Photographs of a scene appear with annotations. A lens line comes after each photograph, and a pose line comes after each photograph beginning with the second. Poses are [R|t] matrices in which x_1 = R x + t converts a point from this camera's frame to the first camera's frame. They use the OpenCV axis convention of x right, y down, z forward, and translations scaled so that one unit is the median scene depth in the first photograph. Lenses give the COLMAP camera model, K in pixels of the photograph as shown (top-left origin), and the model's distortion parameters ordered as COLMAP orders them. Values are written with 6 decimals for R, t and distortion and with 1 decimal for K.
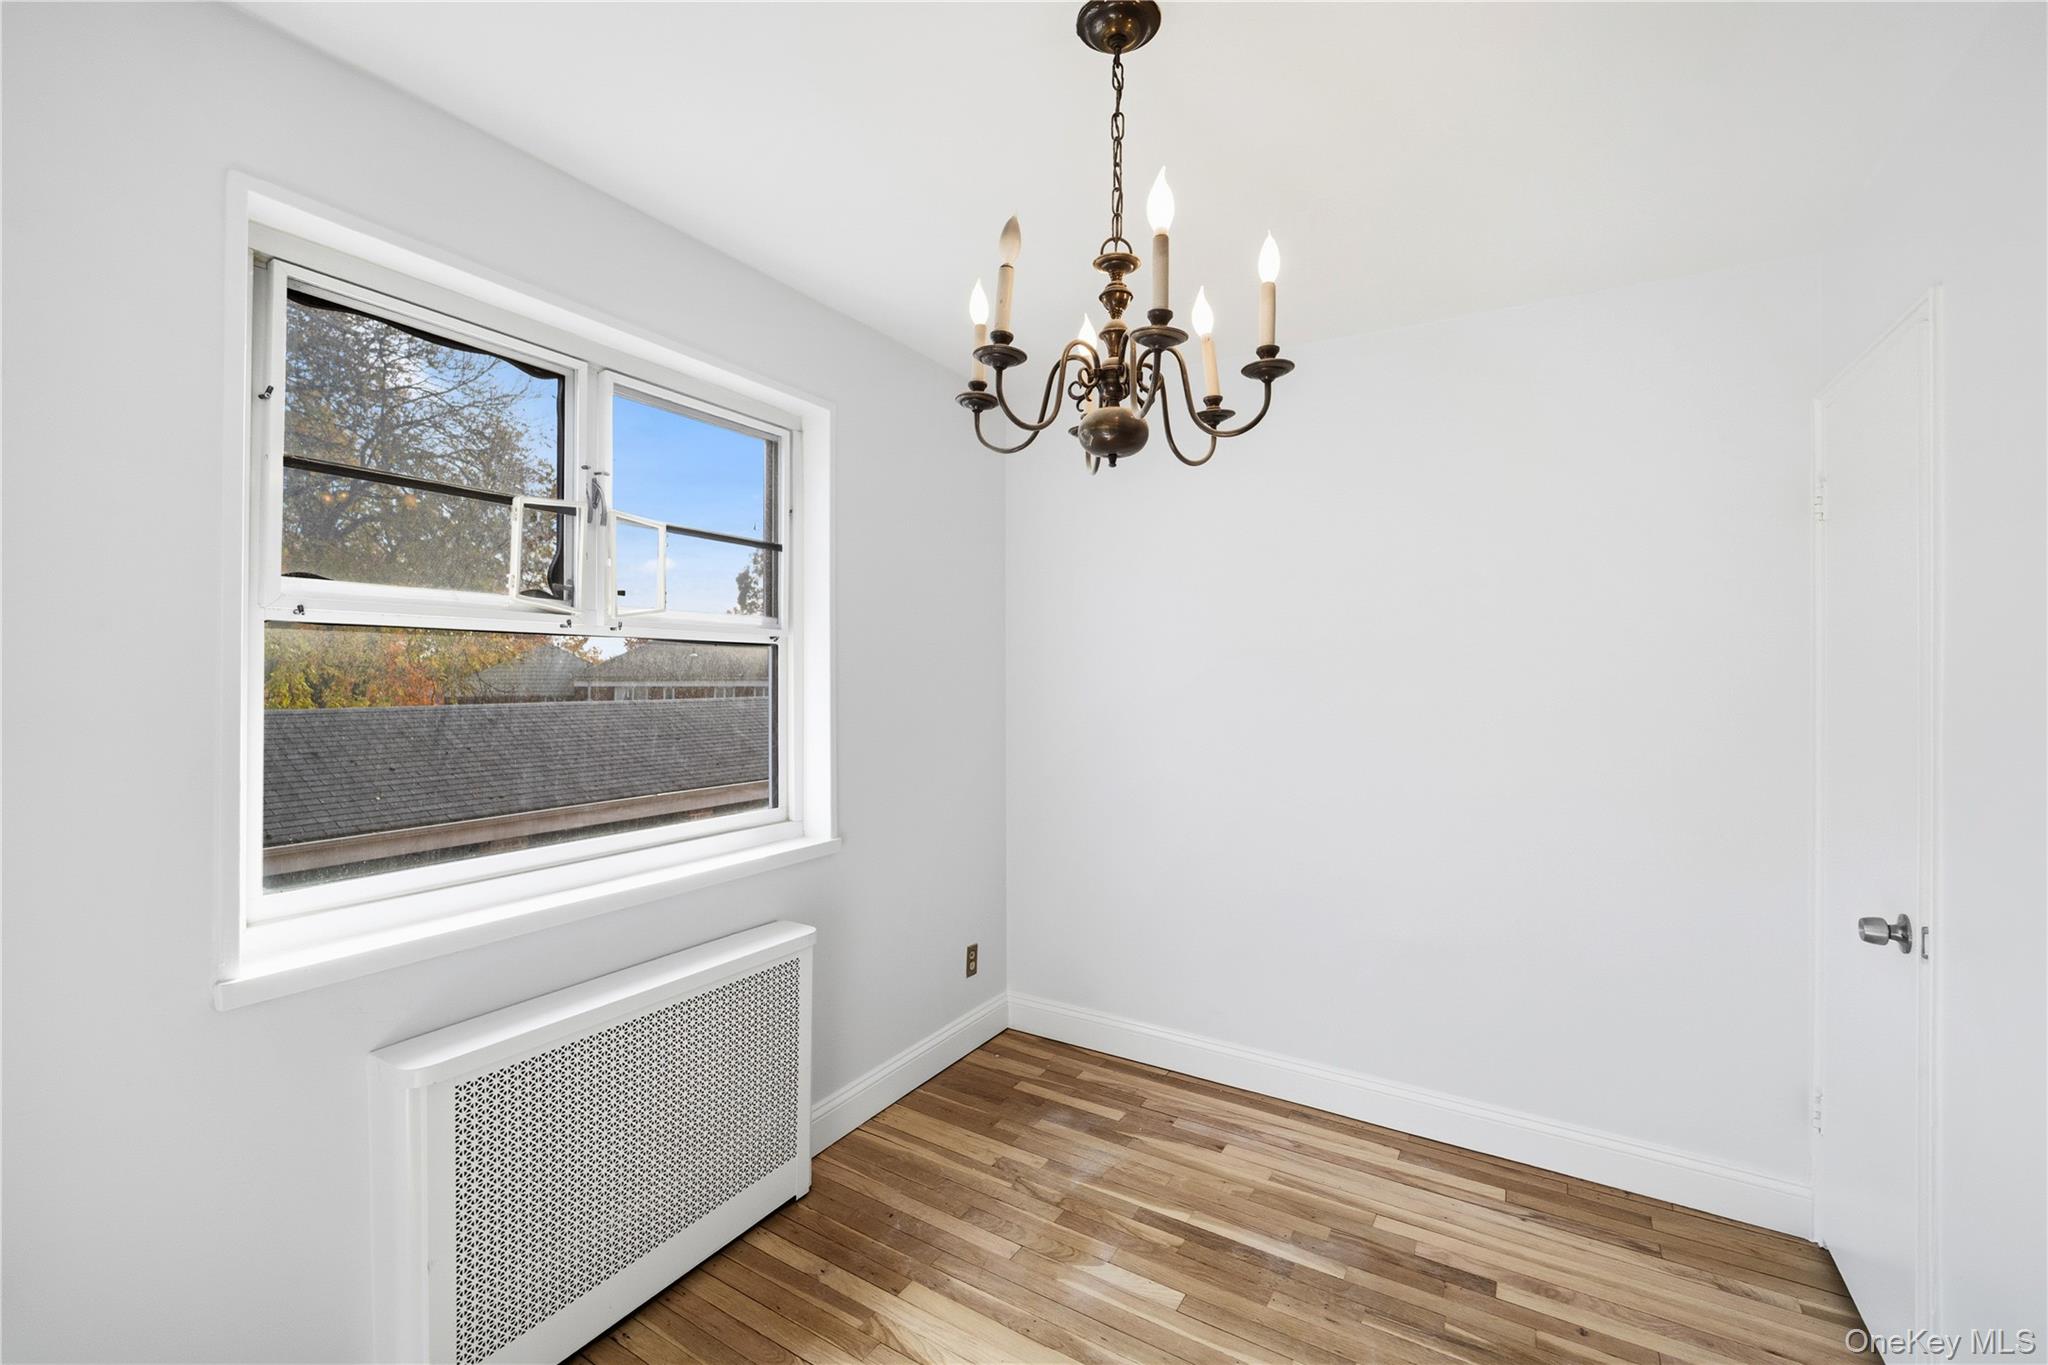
lens RADIAL K [[846.6, 0, 1035.4], [0, 846.6, 669.3], [0, 0, 1]] dist [-0.001810, -0.000454]
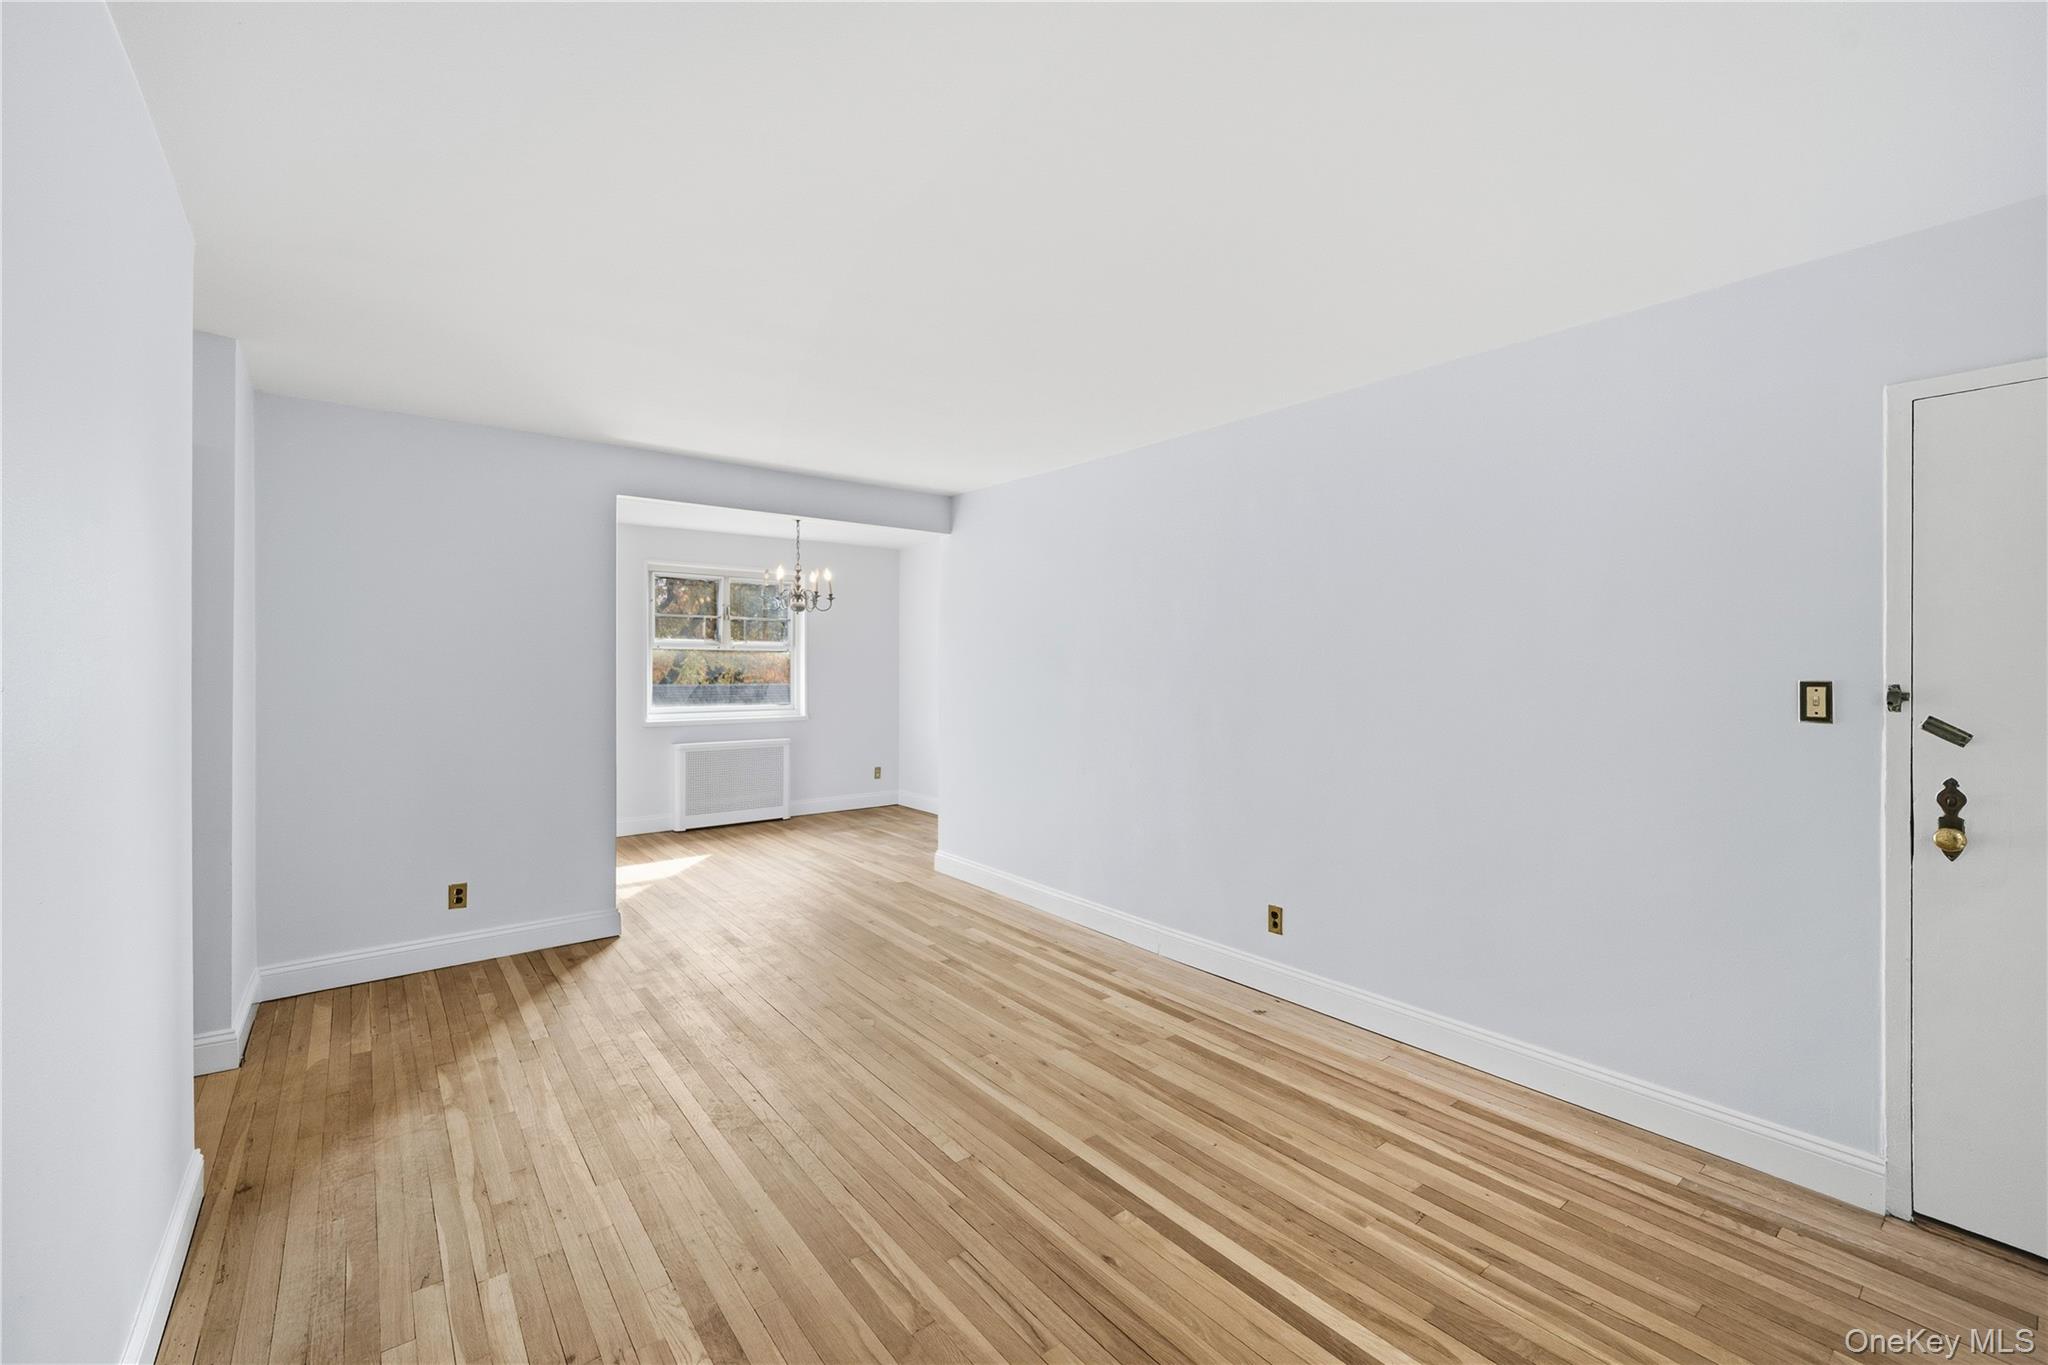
lens RADIAL K [[846.6, 0, 1035.4], [0, 846.6, 669.3], [0, 0, 1]] dist [-0.001810, -0.000454]
pose [[0.938819, 0.001557, -0.344407, 2.324783], [0.002890, 0.999919, 0.012397, -0.002772], [0.344398, -0.012634, 0.938739, -2.299718]]
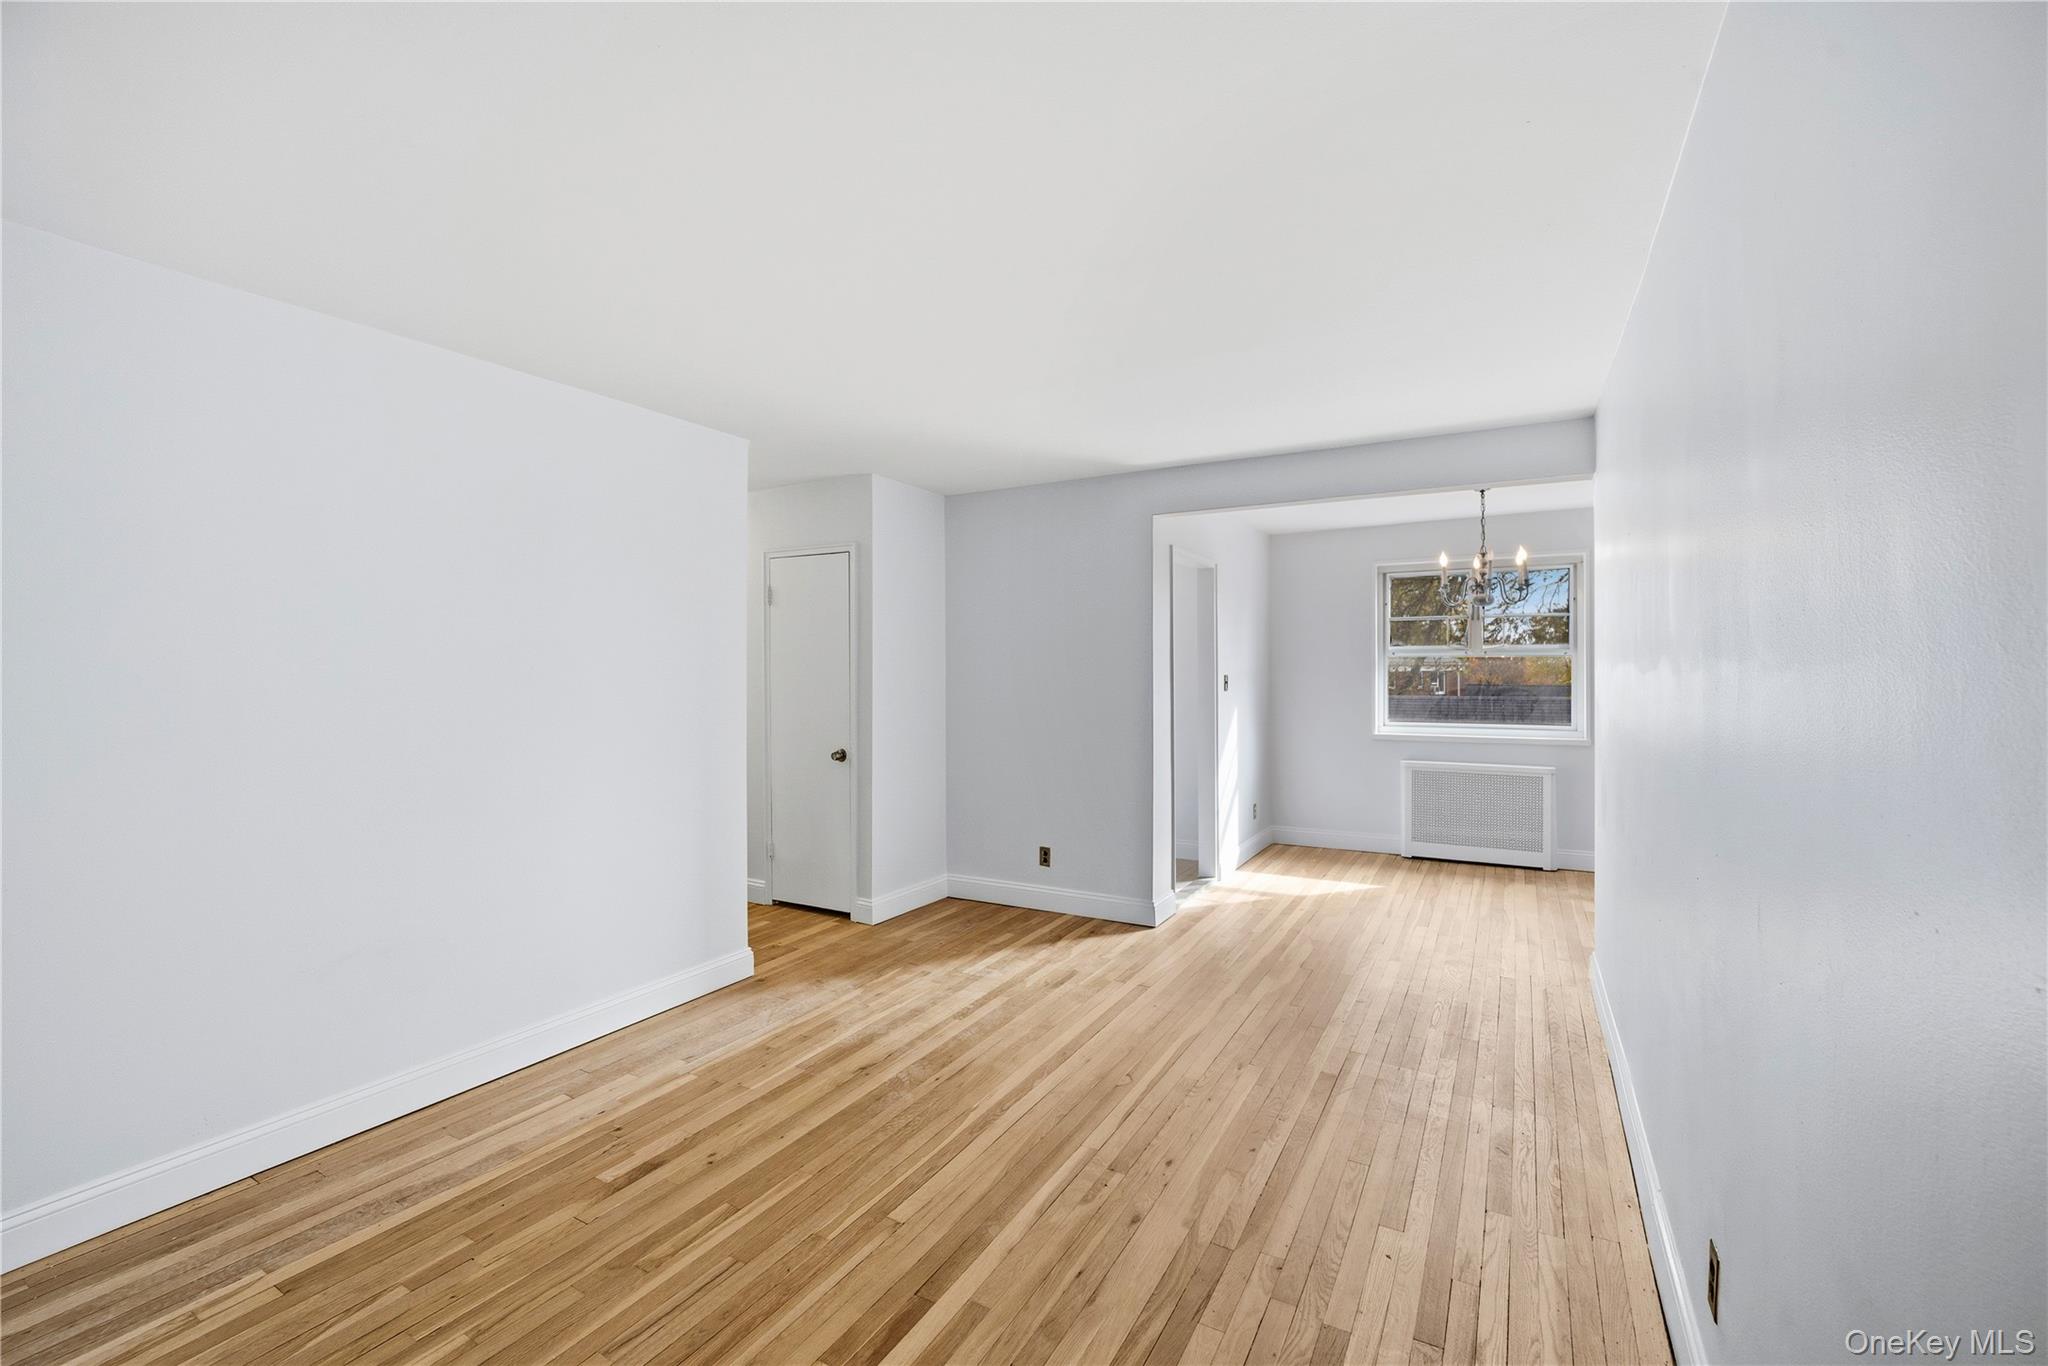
lens RADIAL K [[860.8, 0, 1024.0], [0, 860.8, 683.0], [0, 0, 1]] dist [-0.022692, -0.000483]
pose [[0.022230, 0.010014, -0.999703, 3.011940], [0.009949, 0.999898, 0.010237, 0.005139], [0.999703, -0.010174, 0.022128, -0.859536]]
